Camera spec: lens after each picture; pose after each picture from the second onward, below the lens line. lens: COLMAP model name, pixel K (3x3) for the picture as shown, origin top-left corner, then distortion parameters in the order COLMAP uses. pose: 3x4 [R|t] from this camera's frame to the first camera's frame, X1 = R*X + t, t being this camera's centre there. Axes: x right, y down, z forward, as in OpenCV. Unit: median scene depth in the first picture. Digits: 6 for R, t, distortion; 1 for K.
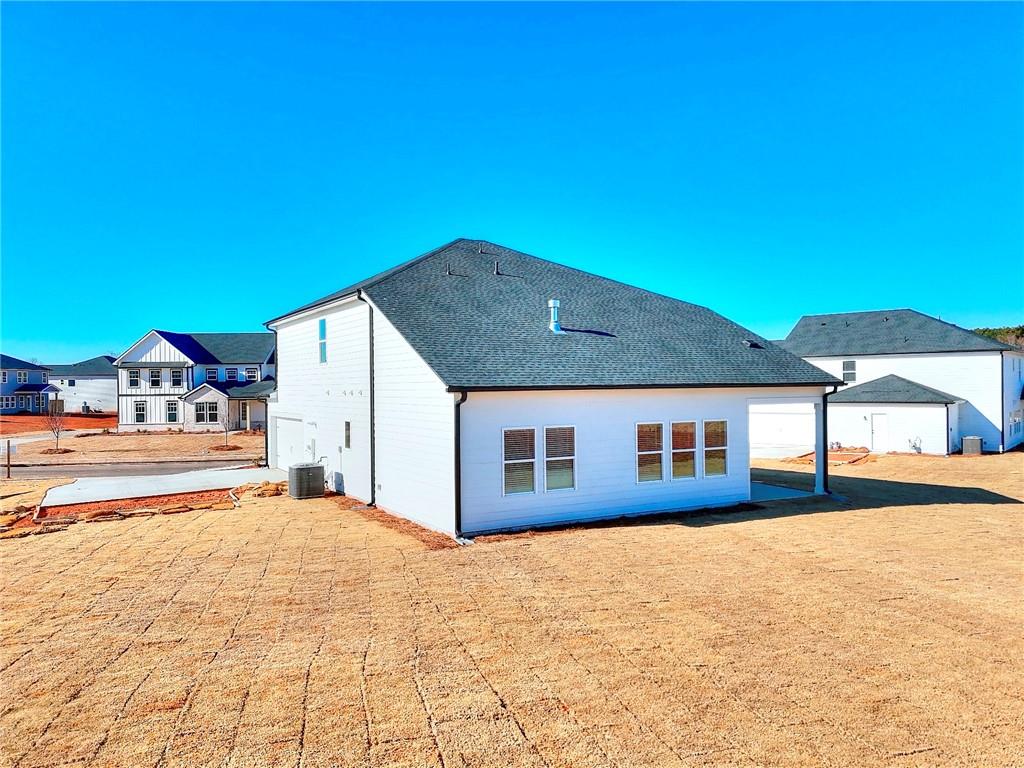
lens RADIAL K [[793.1, 0, 477.6], [0, 793.1, 382.0], [0, 0, 1]] dist [-0.050704, 0.000500]
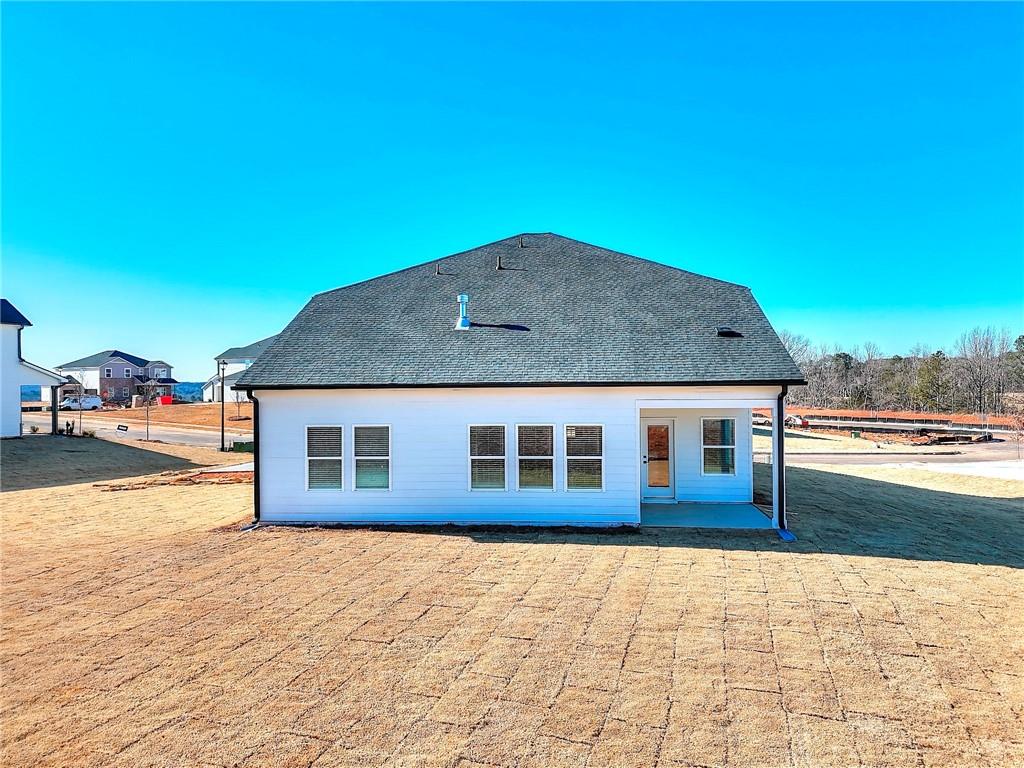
lens RADIAL K [[742.8, 0, 512.0], [0, 742.8, 384.0], [0, 0, 1]] dist [0.131956, -0.160913]
pose [[0.832820, 0.005605, -0.553516, 0.683558], [0.002586, 0.999898, 0.014016, -0.007349], [0.553538, -0.013104, 0.832721, 0.287587]]
